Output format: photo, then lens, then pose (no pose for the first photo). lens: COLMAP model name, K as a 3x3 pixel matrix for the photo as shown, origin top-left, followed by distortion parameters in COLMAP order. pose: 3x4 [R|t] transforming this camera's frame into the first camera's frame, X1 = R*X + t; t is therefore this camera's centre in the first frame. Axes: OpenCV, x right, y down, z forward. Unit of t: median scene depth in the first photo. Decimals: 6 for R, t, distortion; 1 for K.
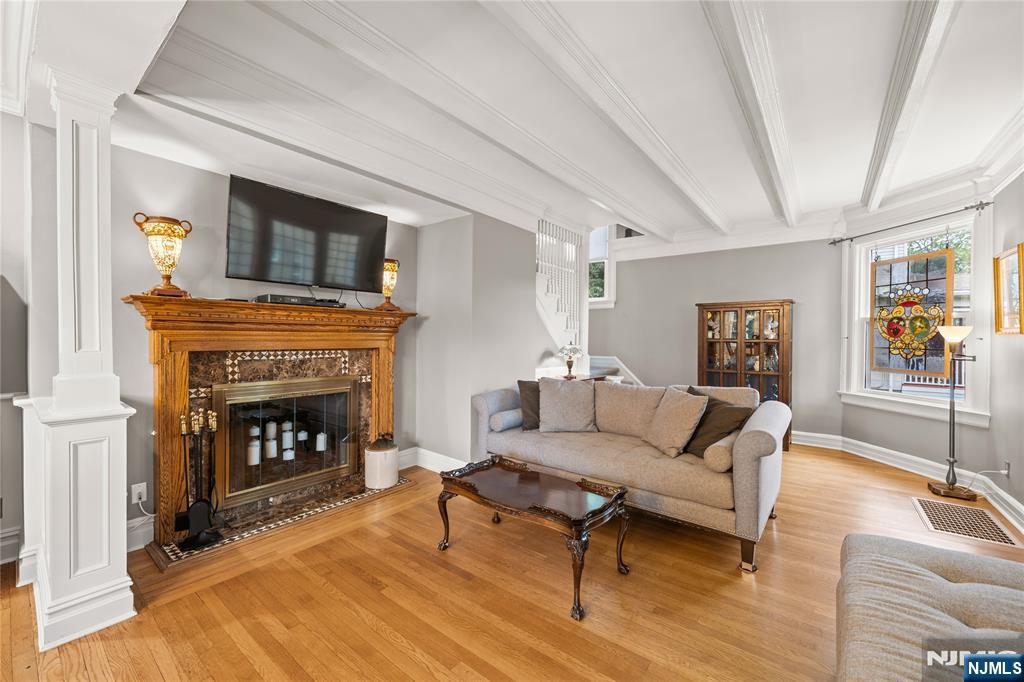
lens RADIAL K [[401.6, 0, 509.5], [0, 401.6, 341.0], [0, 0, 1]] dist [-0.001500, -0.000064]
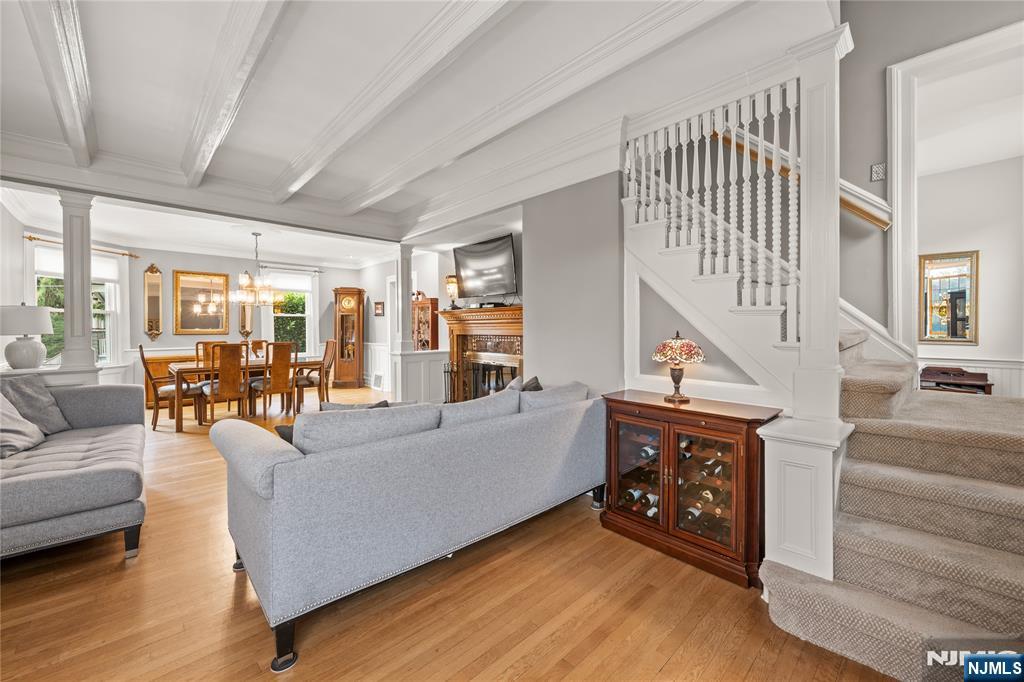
lens RADIAL K [[410.6, 0, 512.5], [0, 410.6, 329.3], [0, 0, 1]] dist [0.001063, 0.000161]
pose [[-0.143193, 0.000430, -0.989695, 0.981431], [-0.002972, 0.999995, 0.000865, -0.003438], [0.989690, 0.003065, -0.143191, 1.181071]]
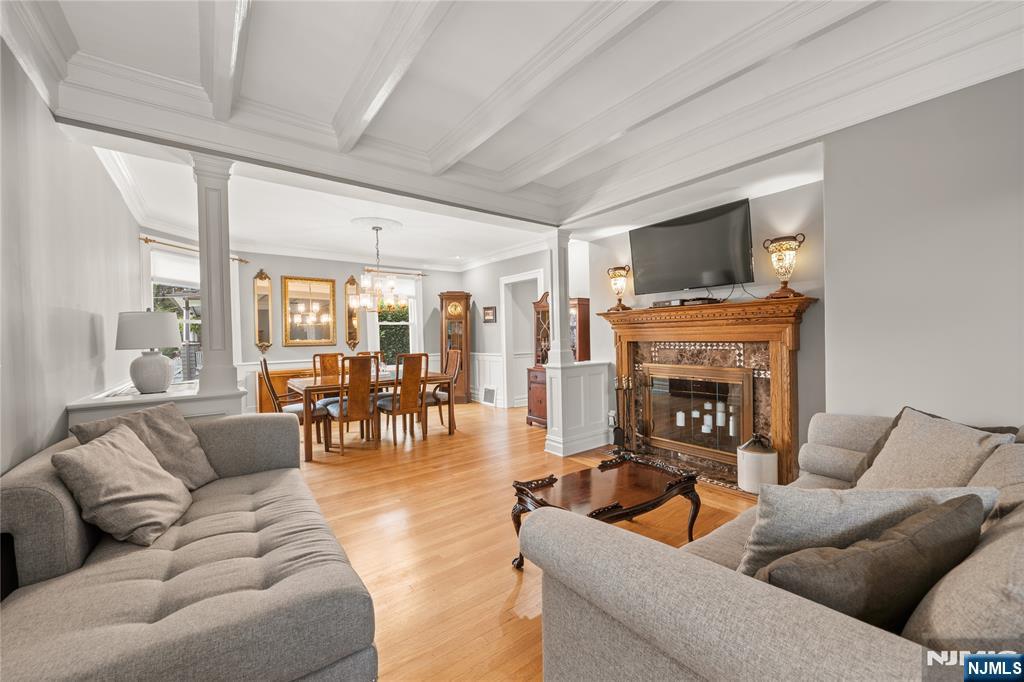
lens RADIAL K [[401.6, 0, 509.5], [0, 401.6, 341.0], [0, 0, 1]] dist [-0.001500, -0.000064]
pose [[-0.252059, 0.012332, -0.967633, 0.718095], [0.012458, 0.999877, 0.009498, 0.001143], [0.967632, -0.009661, -0.252181, 0.693359]]
